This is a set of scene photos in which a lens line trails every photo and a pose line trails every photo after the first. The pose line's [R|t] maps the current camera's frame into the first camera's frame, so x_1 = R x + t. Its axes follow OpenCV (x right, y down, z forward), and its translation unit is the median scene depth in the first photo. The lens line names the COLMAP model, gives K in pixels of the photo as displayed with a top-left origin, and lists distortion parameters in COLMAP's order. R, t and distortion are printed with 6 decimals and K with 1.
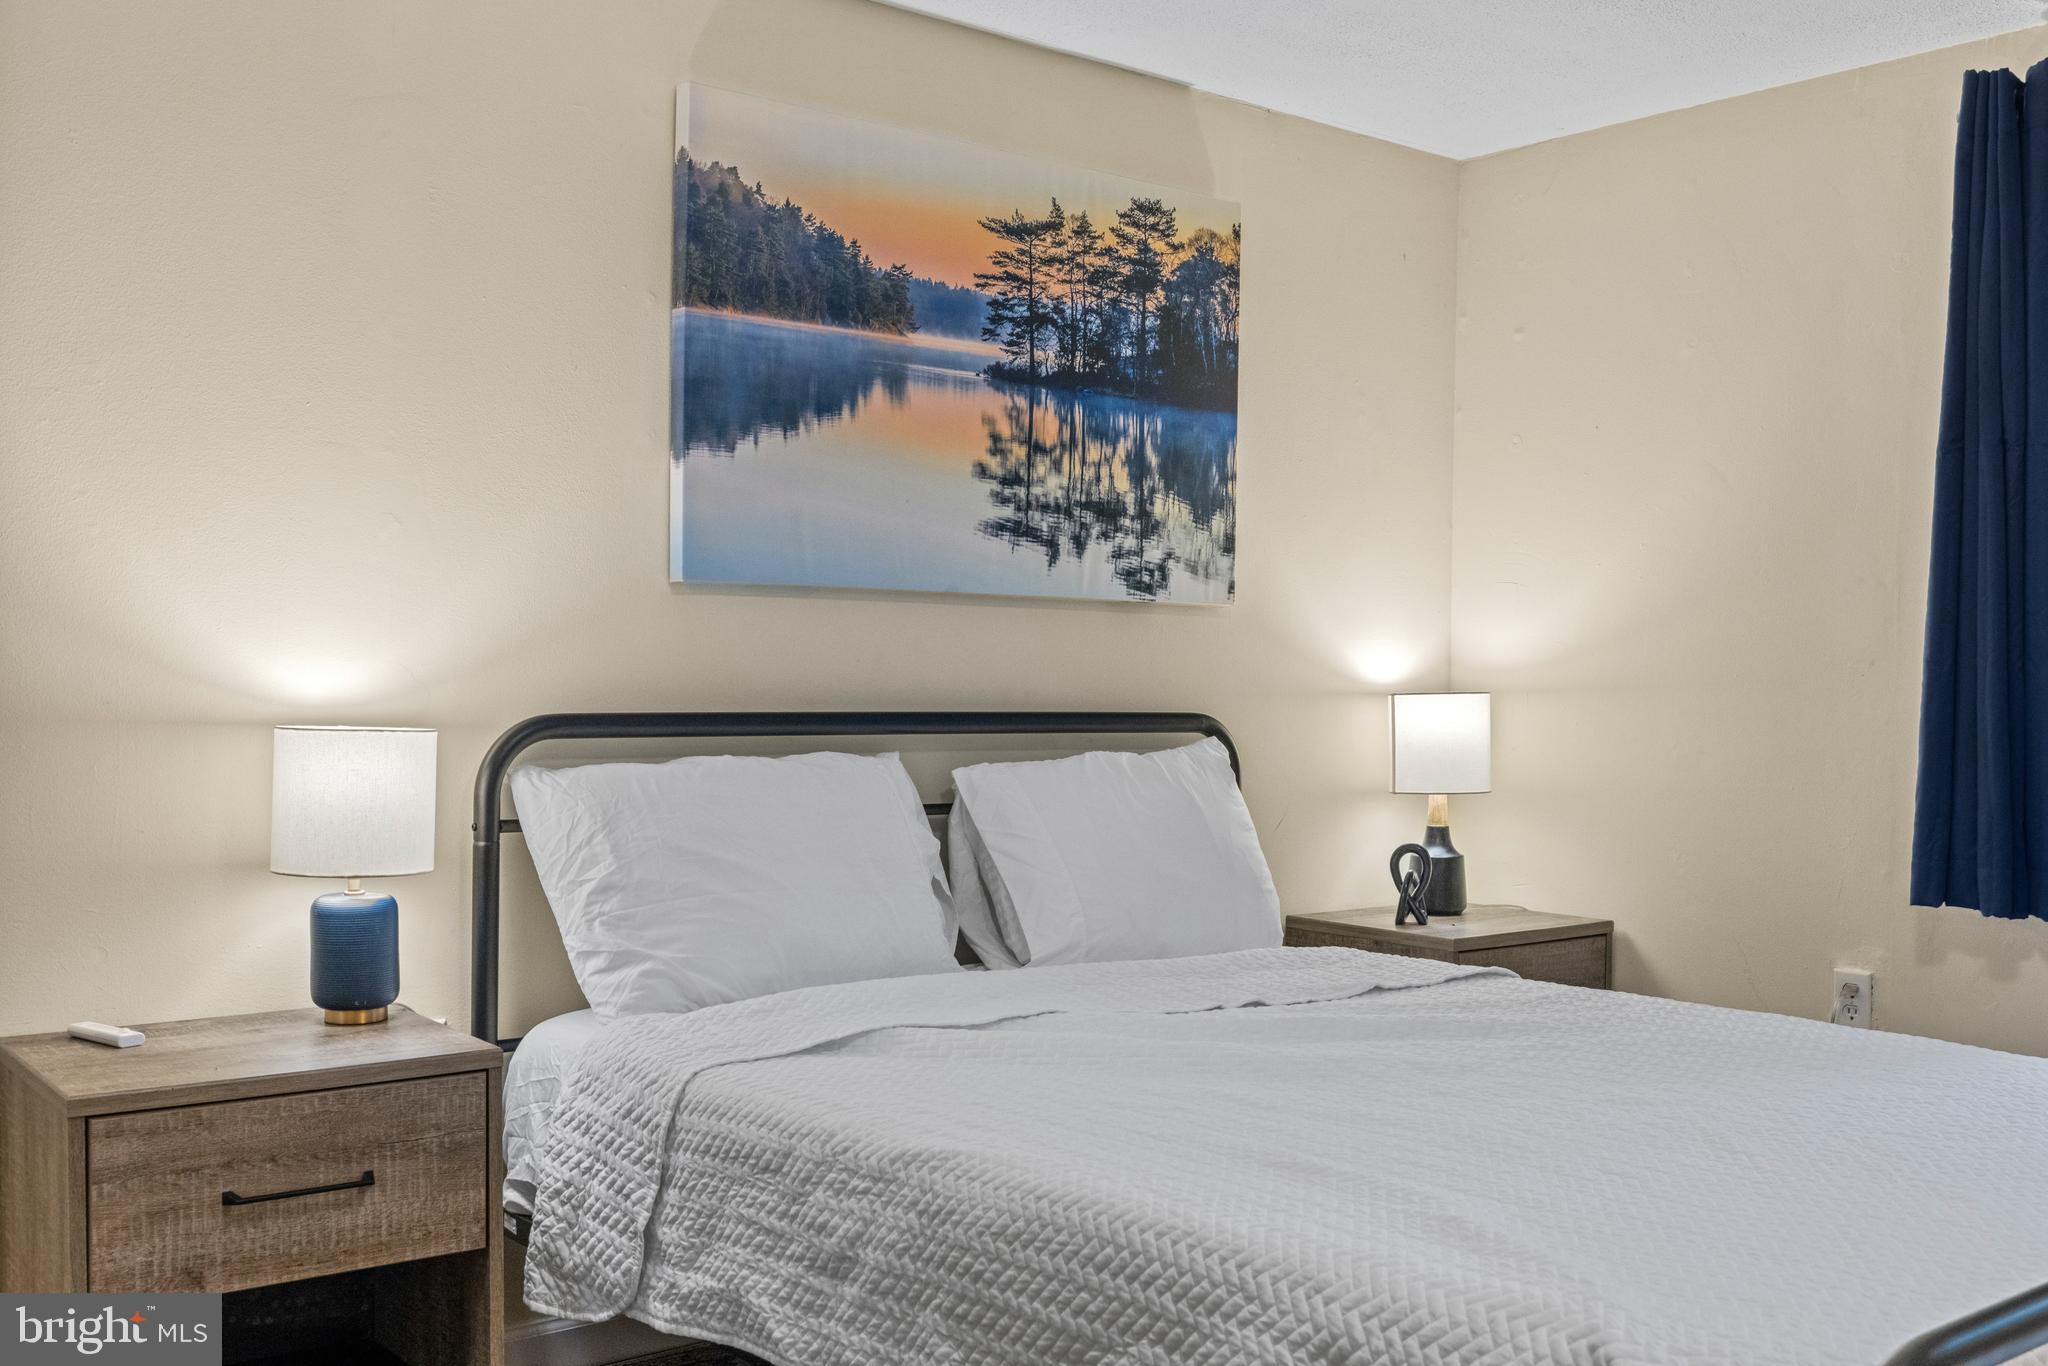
lens RADIAL K [[2053.8, 0, 1028.9], [0, 2053.8, 725.6], [0, 0, 1]] dist [-0.010821, 0.000000]
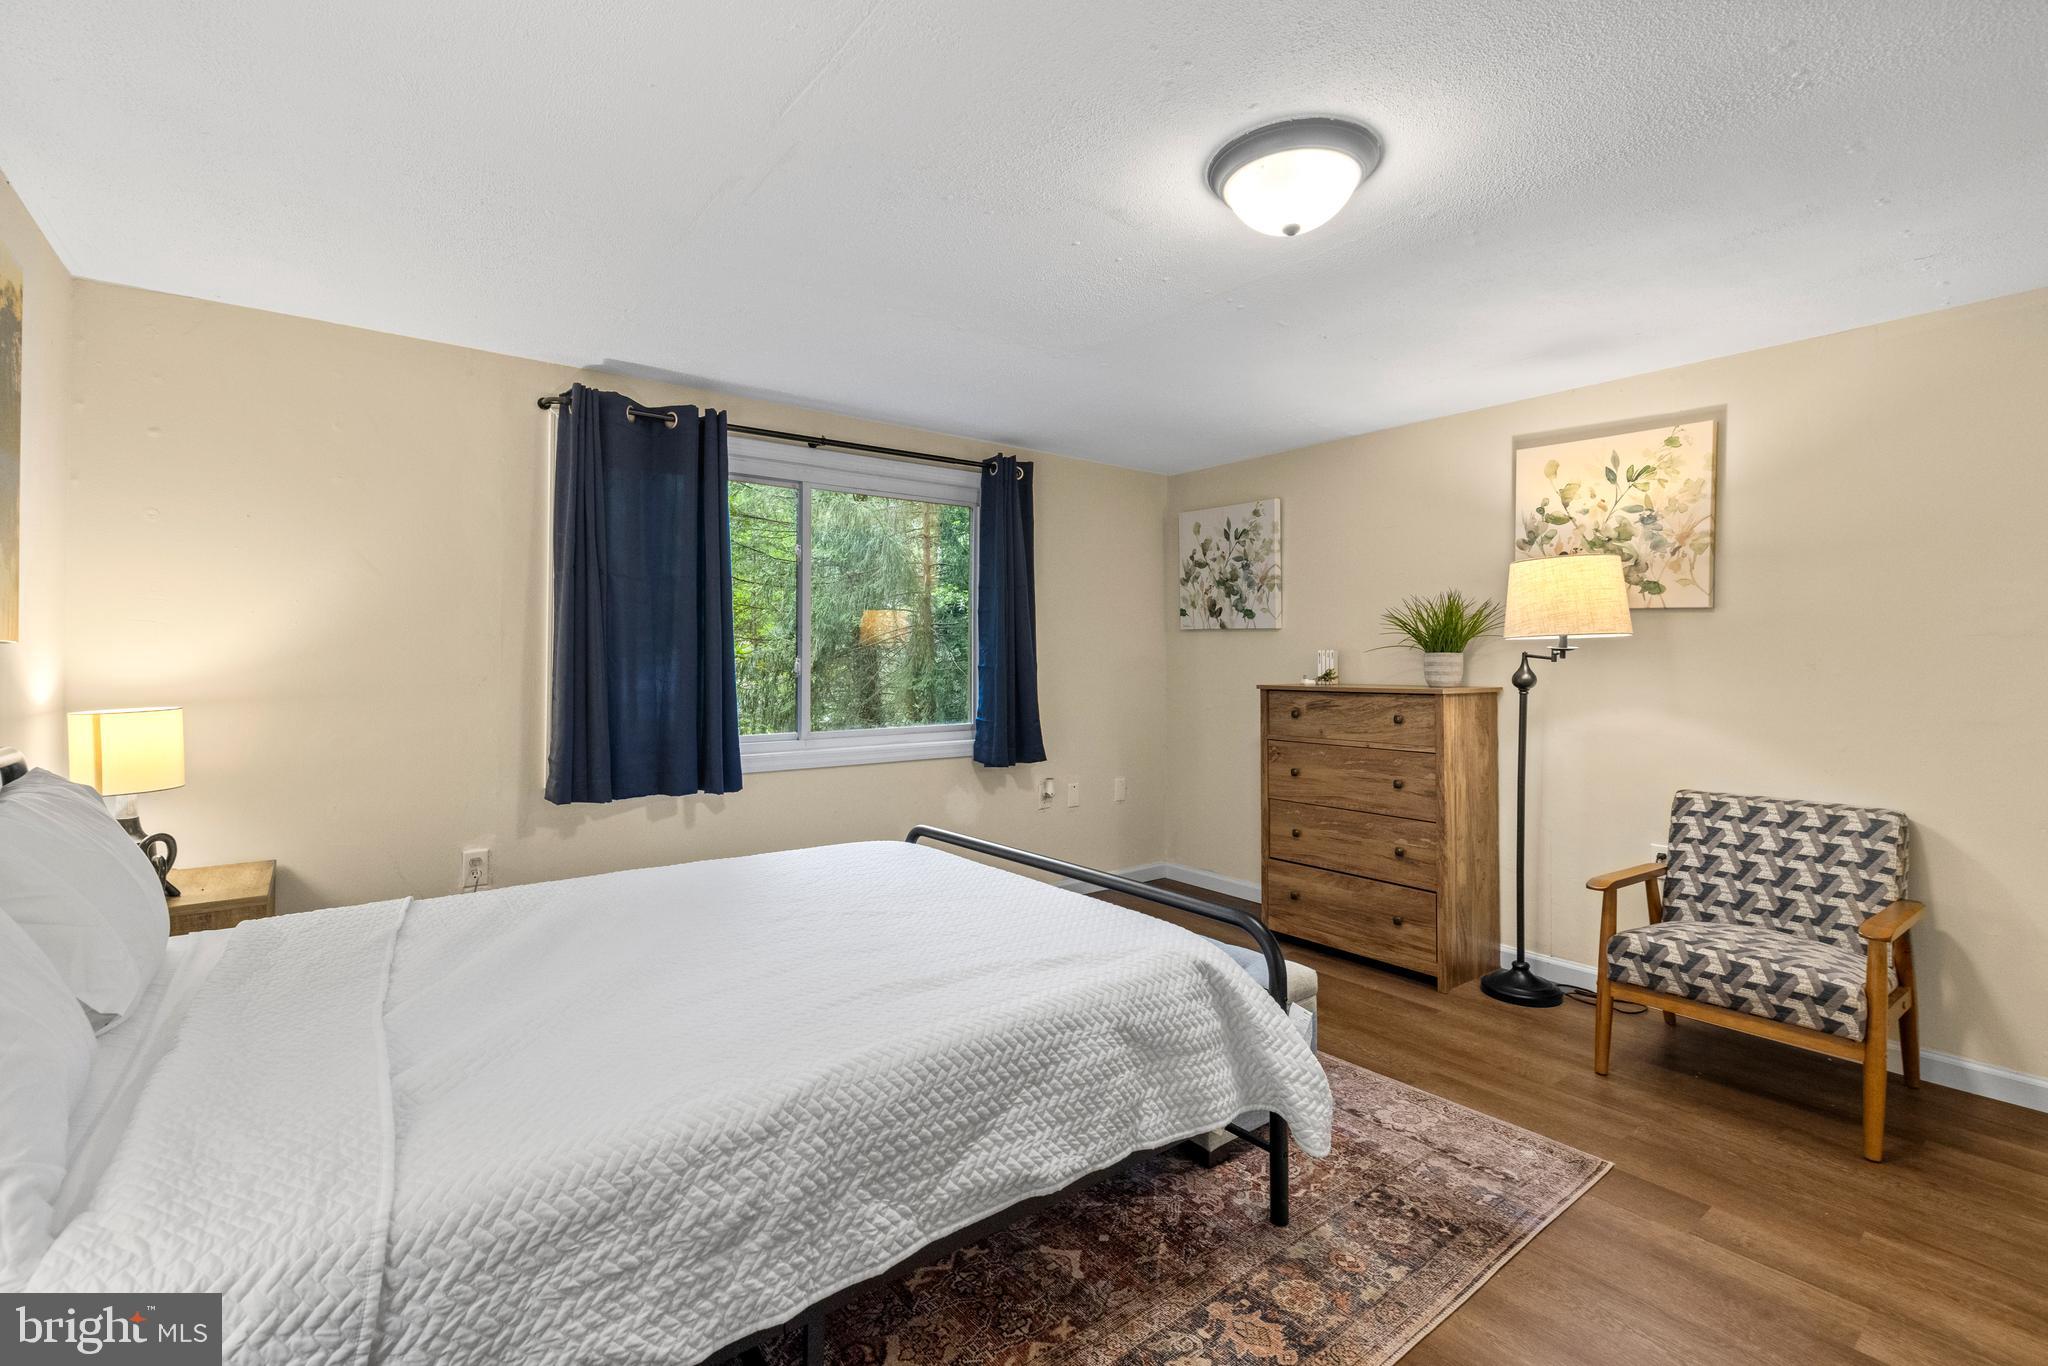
lens RADIAL K [[896.7, 0, 1045.9], [0, 896.7, 647.5], [0, 0, 1]] dist [0.001115, 0.000489]
pose [[0.019516, -0.000372, 0.999809, -0.415579], [0.025597, 0.999672, -0.000127, -0.049959], [-0.999482, 0.025594, 0.019519, 0.543248]]
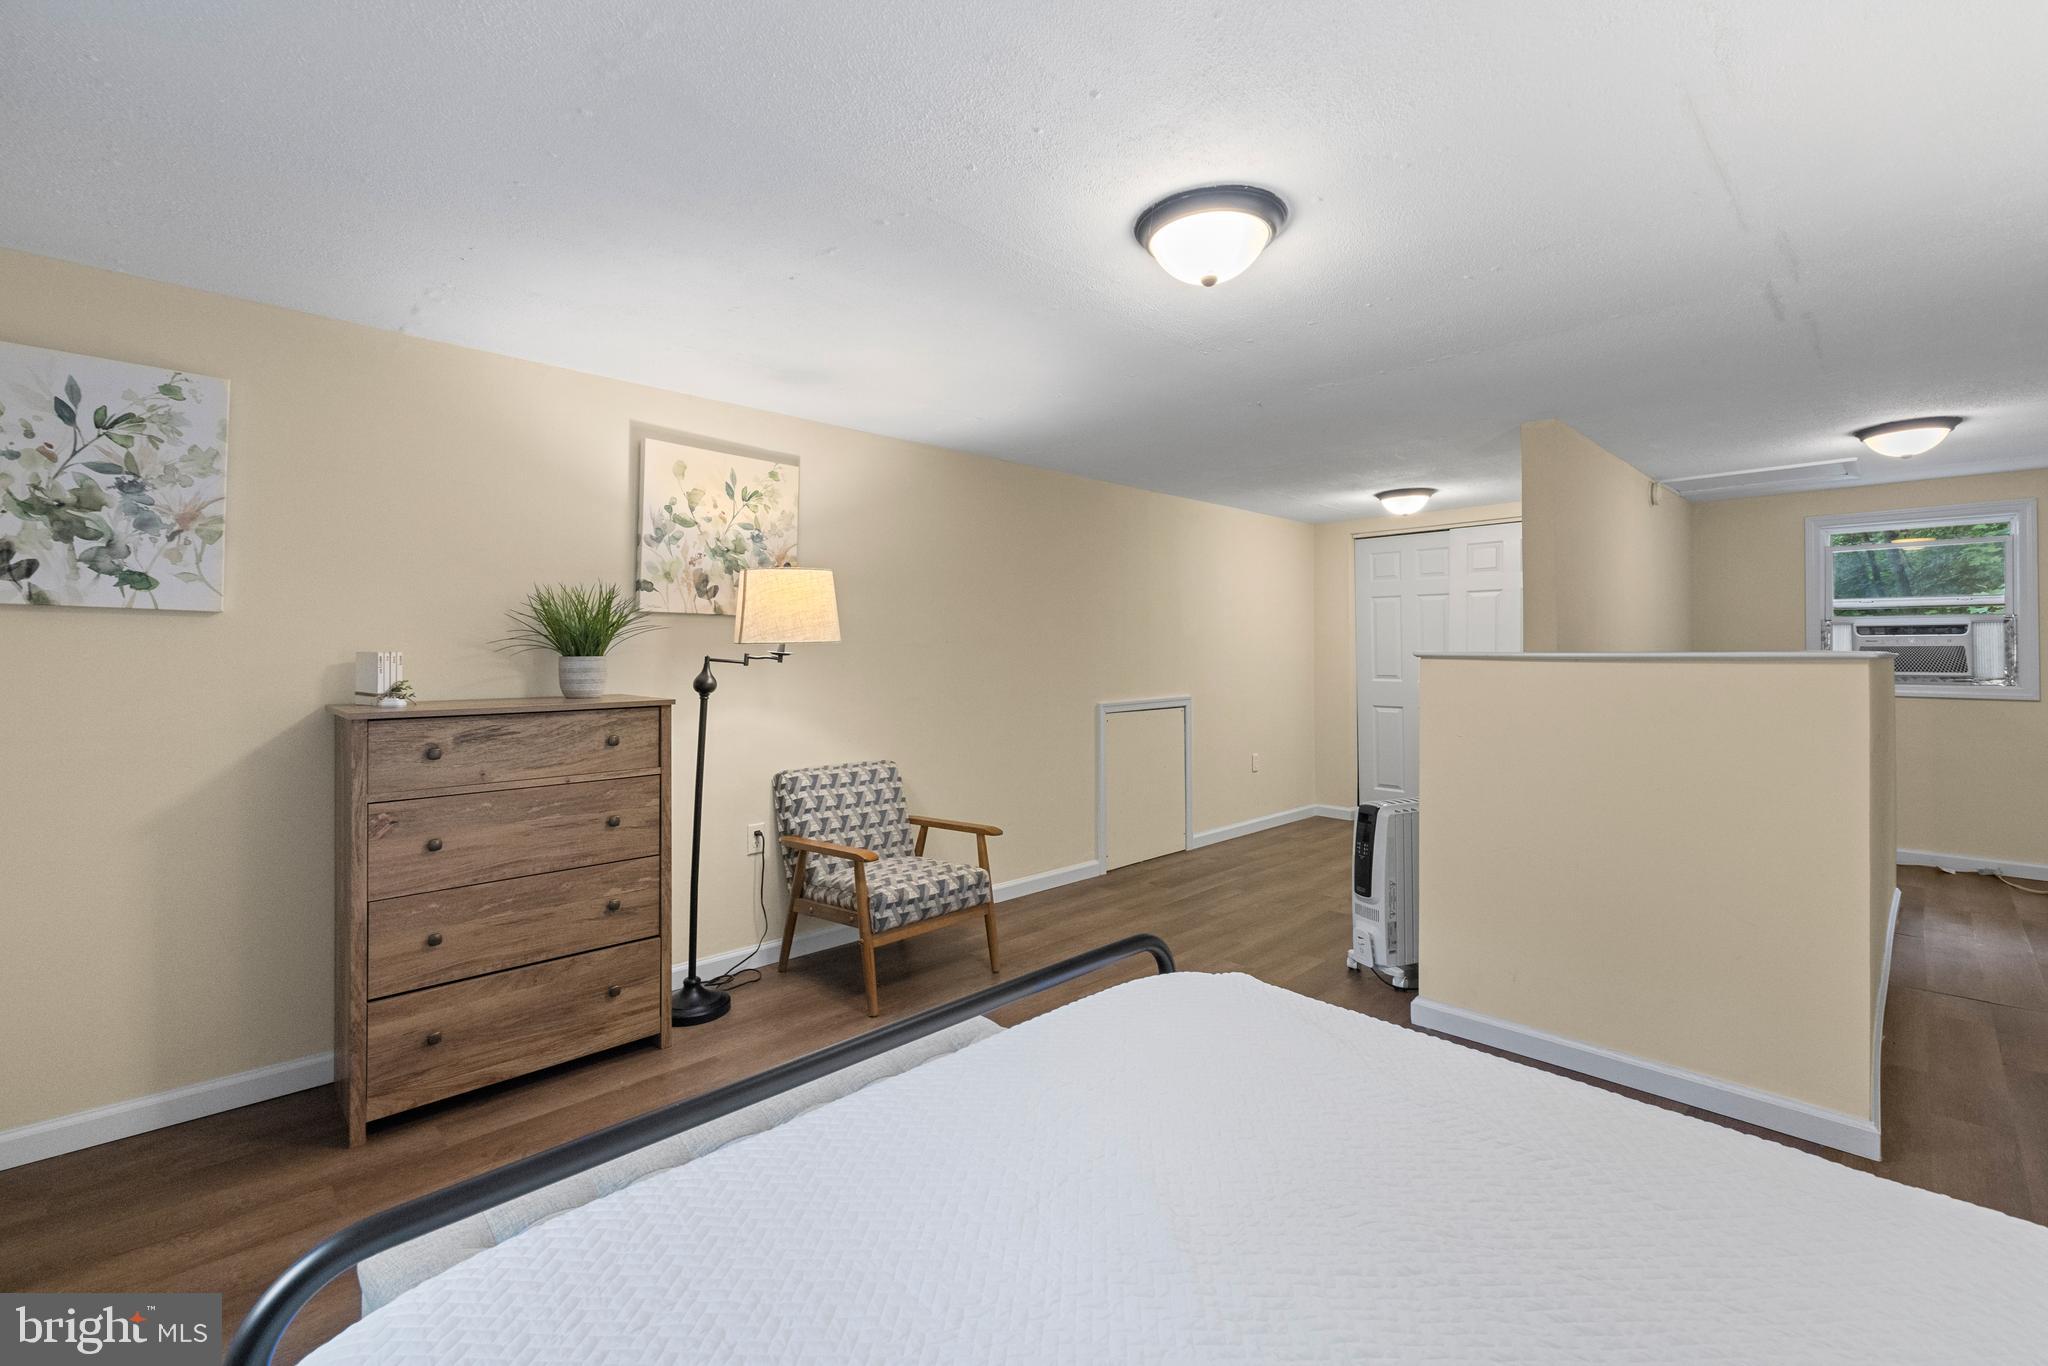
lens RADIAL K [[896.7, 0, 960.4], [0, 896.7, 645.5], [0, 0, 1]] dist [0.001115, 0.000489]
pose [[-0.998152, -0.014139, -0.059096, 0.329668], [-0.015423, 0.999654, 0.021330, -0.066710], [0.058774, 0.022202, -0.998024, 0.988578]]
